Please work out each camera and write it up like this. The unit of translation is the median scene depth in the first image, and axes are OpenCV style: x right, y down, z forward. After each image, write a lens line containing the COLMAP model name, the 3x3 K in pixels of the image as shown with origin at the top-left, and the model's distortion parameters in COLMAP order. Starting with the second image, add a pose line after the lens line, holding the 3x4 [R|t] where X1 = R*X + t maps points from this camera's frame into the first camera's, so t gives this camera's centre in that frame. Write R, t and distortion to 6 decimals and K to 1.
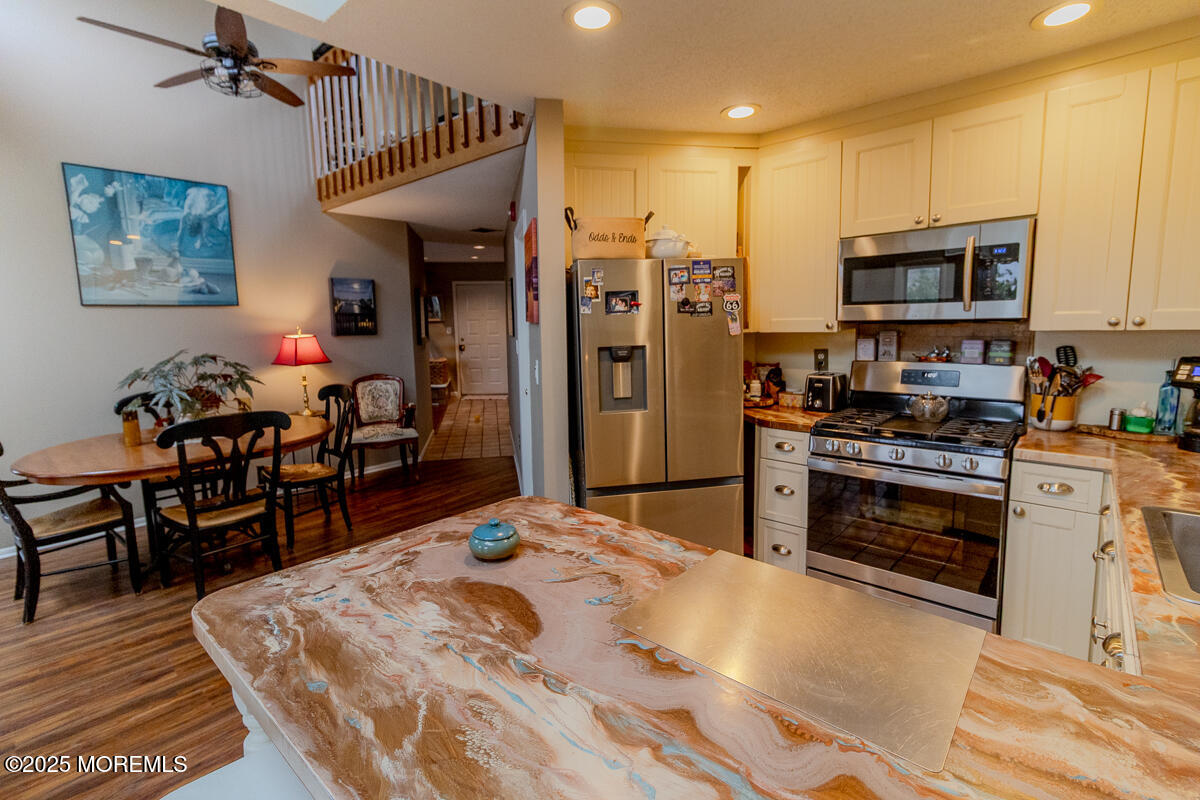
lens RADIAL K [[552.5, 0, 596.7], [0, 552.5, 382.2], [0, 0, 1]] dist [0.006352, 0.000449]
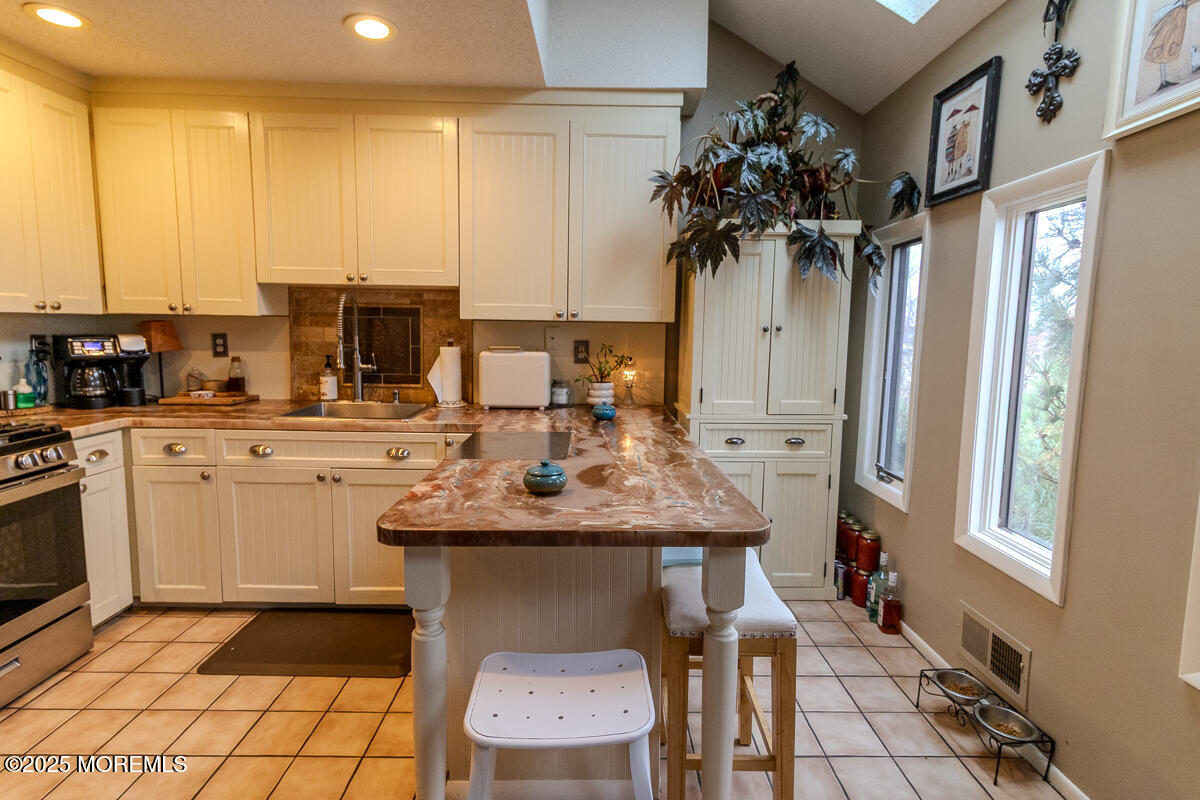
lens RADIAL K [[552.5, 0, 596.7], [0, 552.5, 382.2], [0, 0, 1]] dist [0.006352, 0.000449]
pose [[-0.663187, -0.072406, 0.744944, -1.075321], [0.082033, 0.982281, 0.168505, -0.095266], [-0.743945, 0.172860, -0.645496, 1.593542]]
